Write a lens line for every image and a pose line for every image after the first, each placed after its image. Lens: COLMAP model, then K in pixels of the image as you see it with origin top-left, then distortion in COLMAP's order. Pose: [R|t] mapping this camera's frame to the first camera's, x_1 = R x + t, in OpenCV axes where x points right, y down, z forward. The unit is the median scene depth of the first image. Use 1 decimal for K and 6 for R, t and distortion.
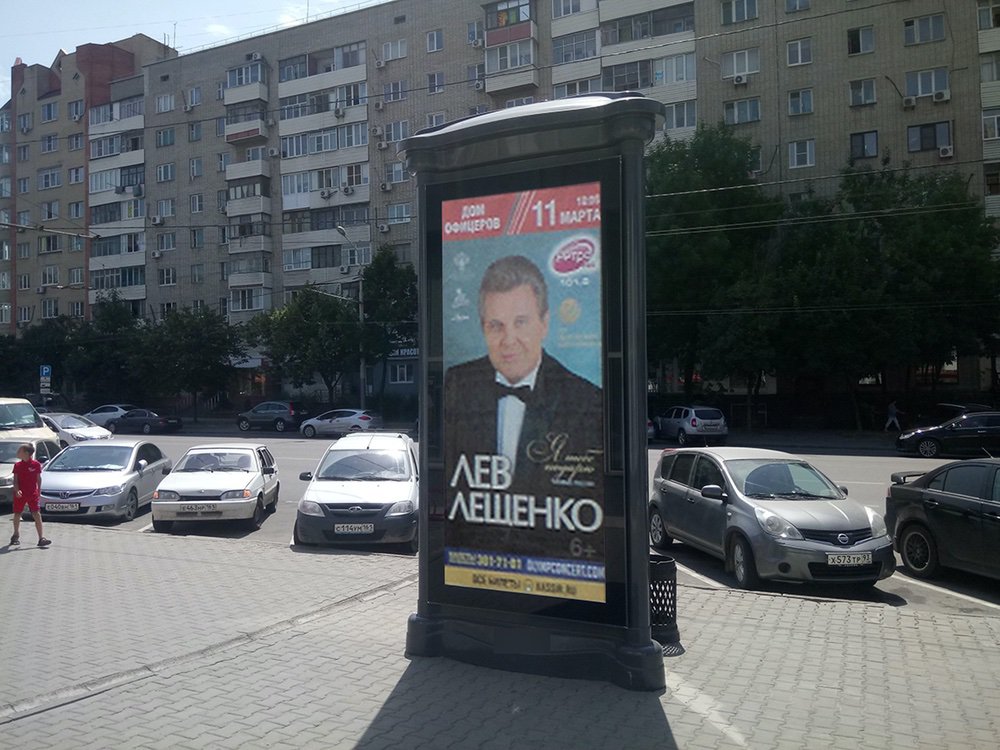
lens RADIAL K [[785.7, 0, 498.9], [0, 785.7, 378.1], [0, 0, 1]] dist [-0.005178, -0.002242]
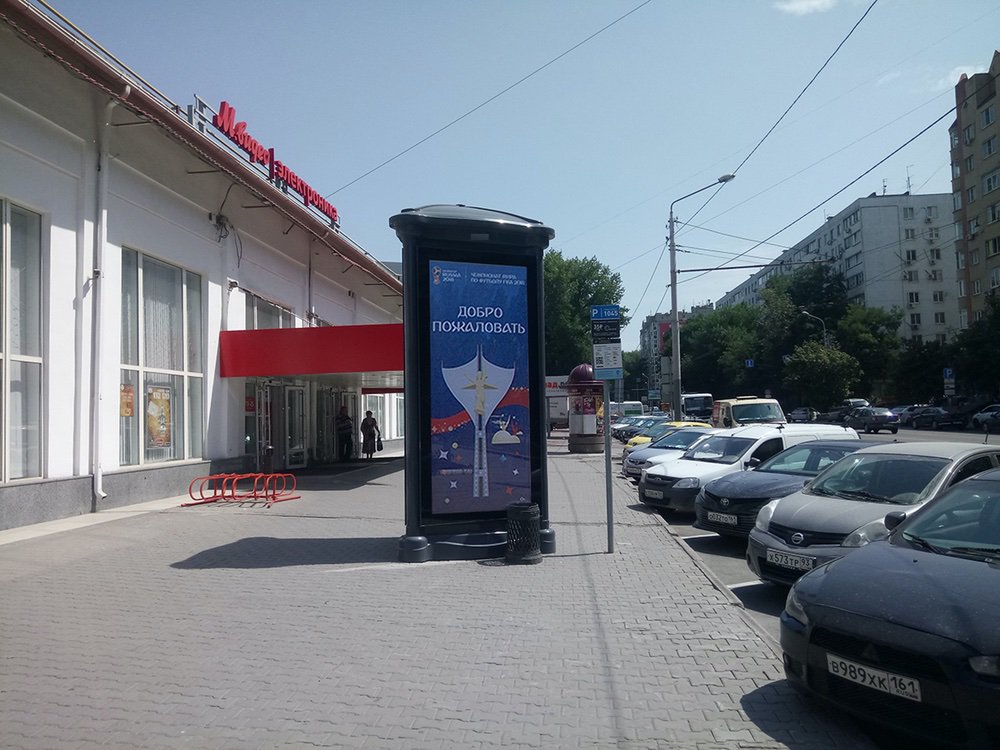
lens RADIAL K [[785.7, 0, 499.2], [0, 785.7, 374.9], [0, 0, 1]] dist [-0.005178, -0.002242]
pose [[0.346310, -0.050747, -0.936747, 0.140117], [0.043579, 0.998328, -0.037972, 0.004980], [0.937107, -0.027673, 0.347942, 0.046875]]
